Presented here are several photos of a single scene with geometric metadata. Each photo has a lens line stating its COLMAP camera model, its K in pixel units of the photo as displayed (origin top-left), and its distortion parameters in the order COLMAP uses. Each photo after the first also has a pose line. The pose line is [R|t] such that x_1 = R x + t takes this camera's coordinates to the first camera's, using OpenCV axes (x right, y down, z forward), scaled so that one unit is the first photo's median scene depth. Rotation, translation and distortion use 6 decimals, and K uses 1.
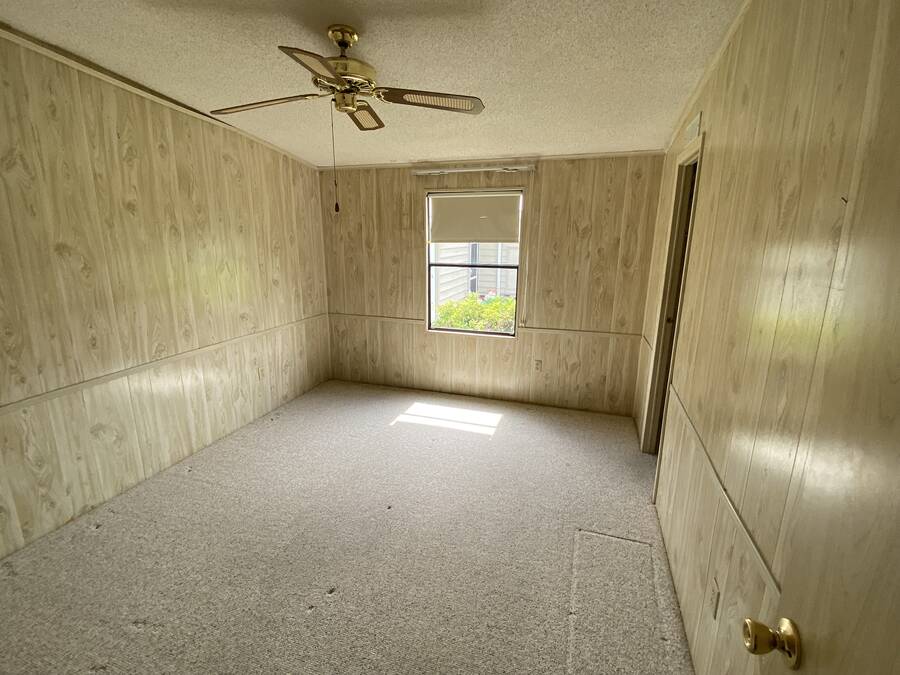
lens RADIAL K [[434.3, 0, 453.8], [0, 434.3, 339.9], [0, 0, 1]] dist [0.017757, -0.008293]
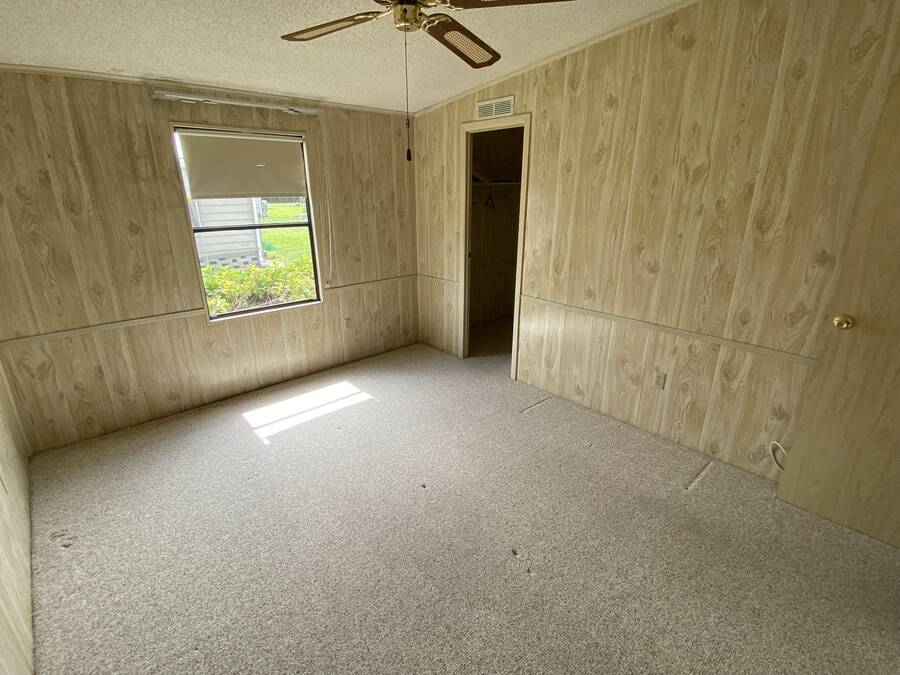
lens RADIAL K [[434.3, 0, 455.5], [0, 434.3, 337.5], [0, 0, 1]] dist [0.017757, -0.008293]
pose [[0.482372, -0.292005, 0.825864, -0.520471], [0.206834, 0.954112, 0.216543, -0.075613], [-0.851198, 0.066362, 0.520633, 0.277676]]
